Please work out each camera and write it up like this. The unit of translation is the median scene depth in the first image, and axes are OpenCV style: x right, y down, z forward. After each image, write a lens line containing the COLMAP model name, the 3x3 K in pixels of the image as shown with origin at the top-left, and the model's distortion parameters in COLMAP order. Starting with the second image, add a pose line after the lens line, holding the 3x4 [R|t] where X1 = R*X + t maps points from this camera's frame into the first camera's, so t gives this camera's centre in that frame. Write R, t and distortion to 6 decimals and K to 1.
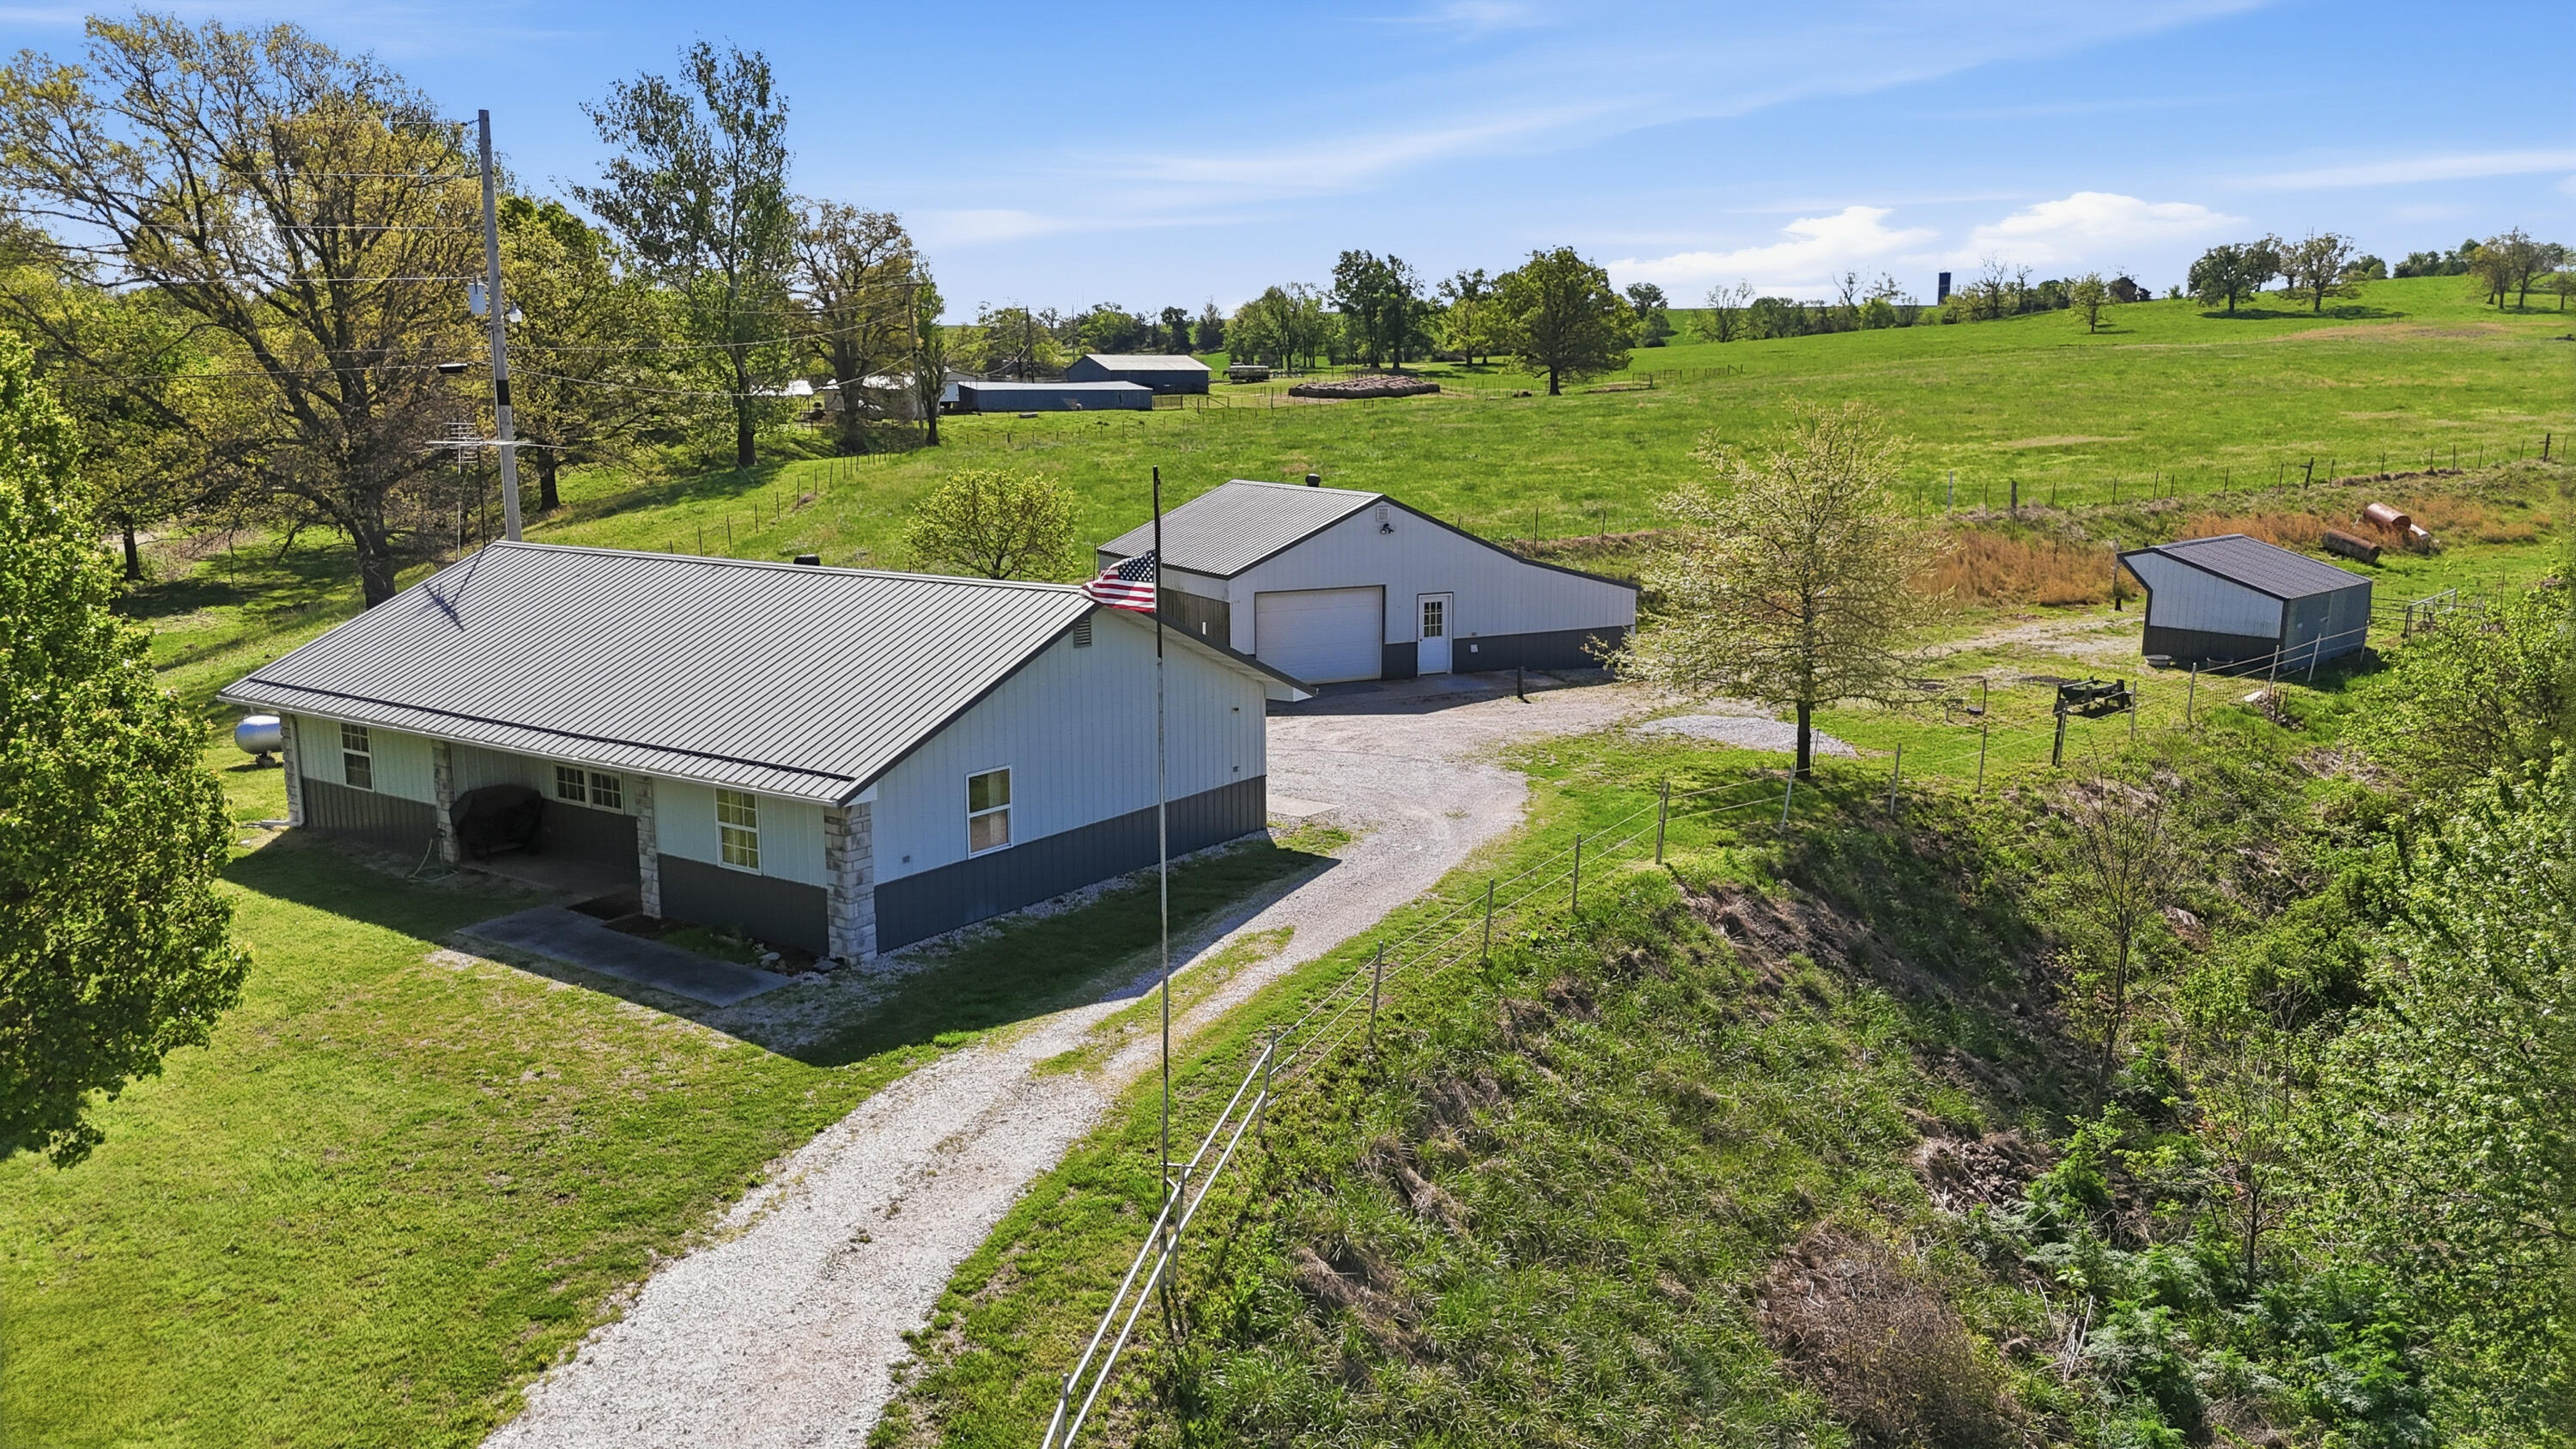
lens RADIAL K [[1879.7, 0, 1285.0], [0, 1879.7, 753.9], [0, 0, 1]] dist [0.078199, -0.060088]
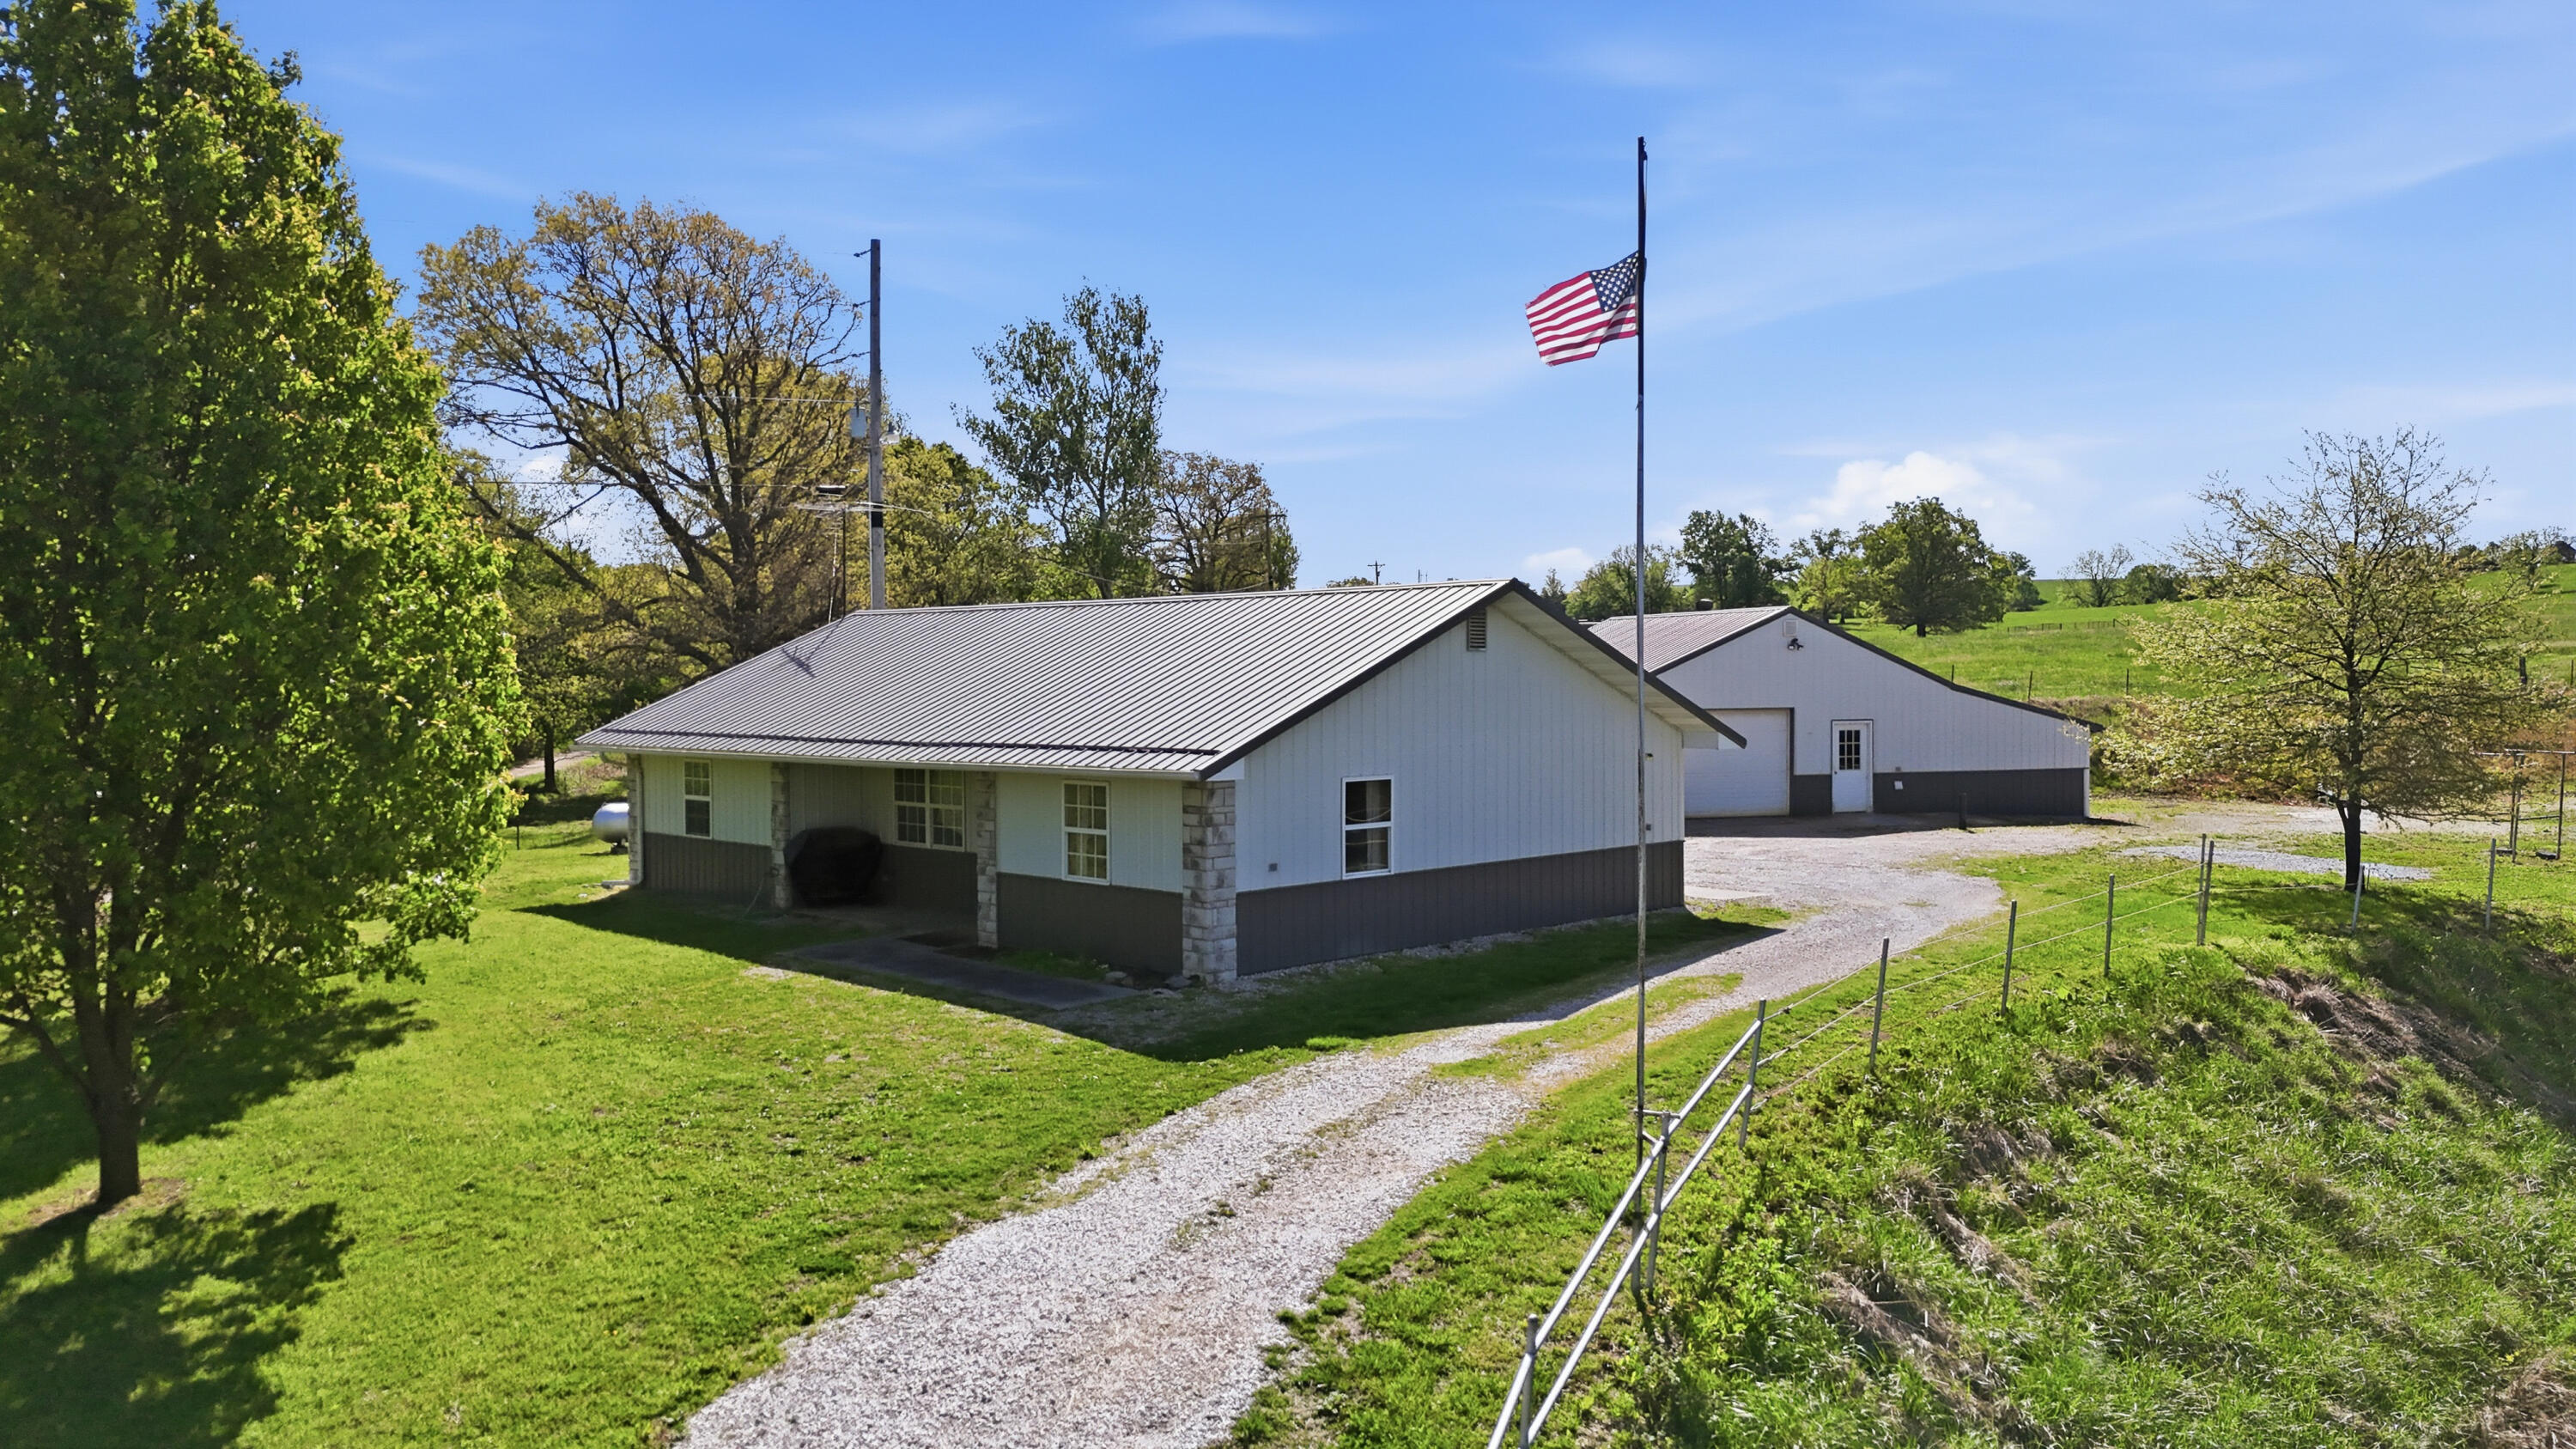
lens RADIAL K [[1879.7, 0, 1295.2], [0, 1879.7, 775.5], [0, 0, 1]] dist [0.078199, -0.060088]
pose [[0.985016, 0.007287, -0.172311, -0.042476], [-0.030522, 0.990702, -0.132580, 0.115089], [0.169743, 0.135853, 0.976080, 0.157934]]
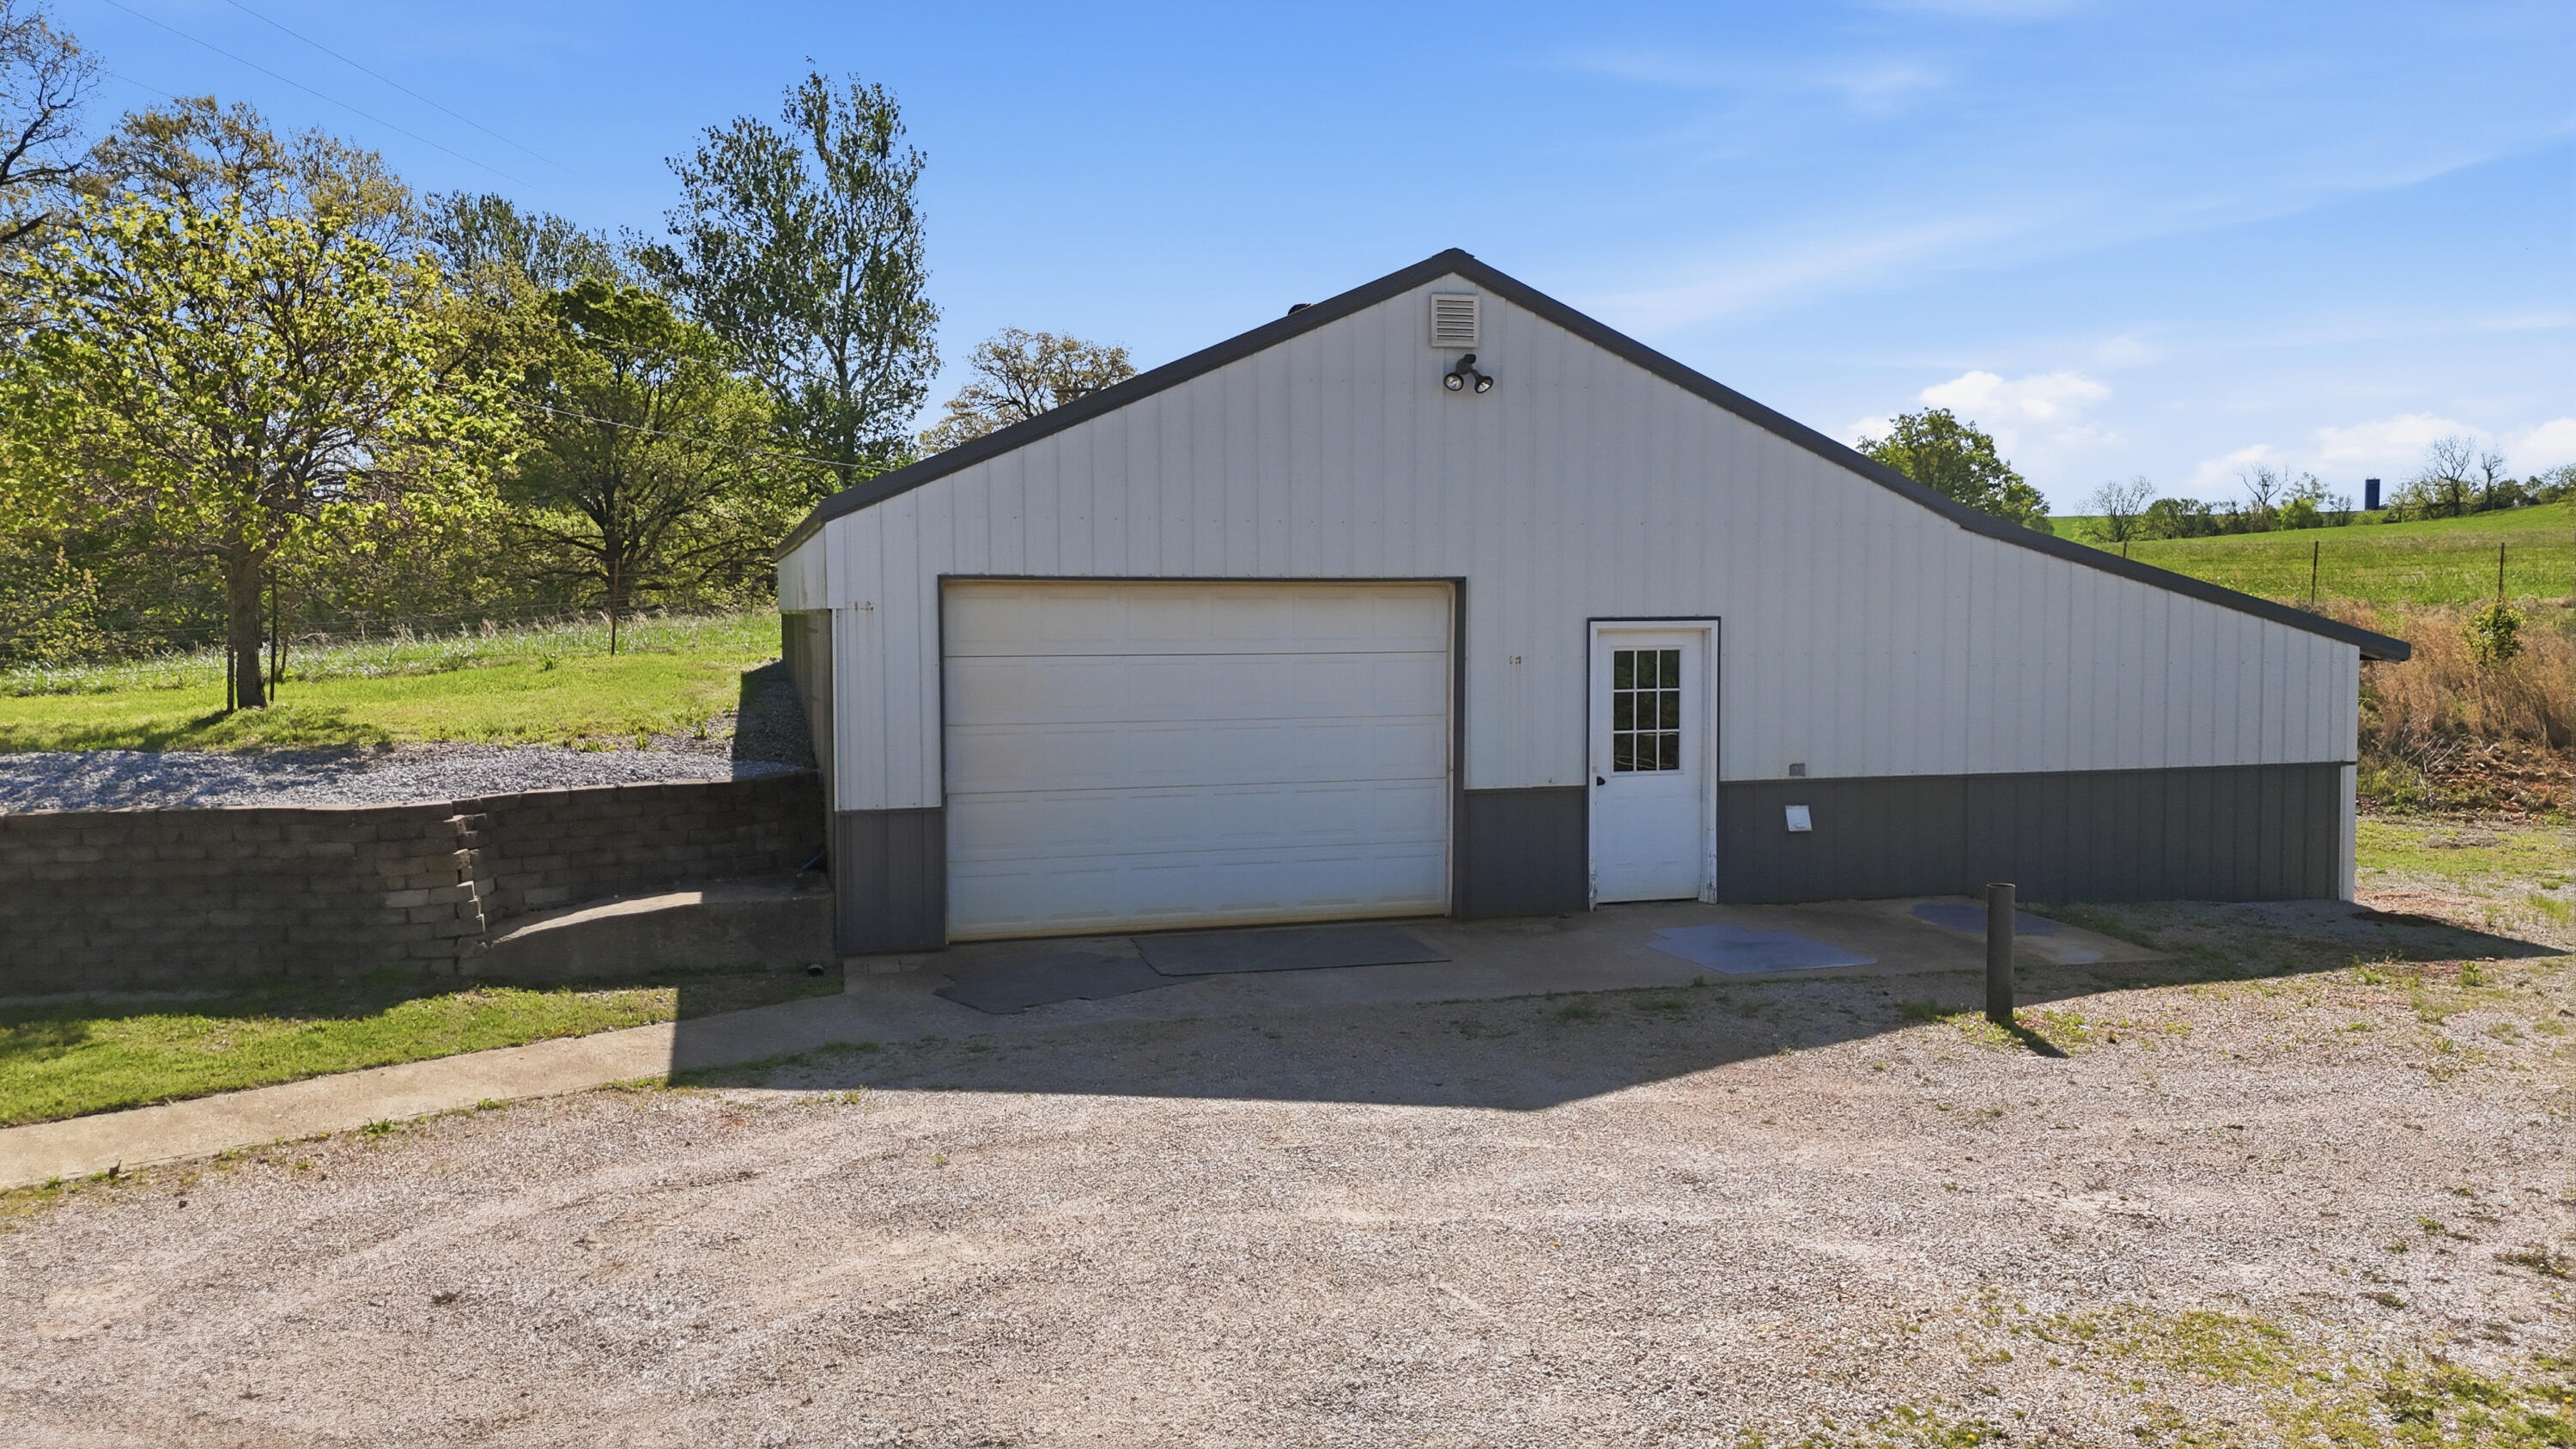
lens RADIAL K [[1879.7, 0, 1278.5], [0, 1879.7, 789.9], [0, 0, 1]] dist [0.078199, -0.060088]
pose [[0.983165, 0.016939, -0.181932, 0.132762], [-0.034672, 0.994898, -0.094737, -0.052909], [0.179399, 0.099450, 0.978737, 1.237345]]
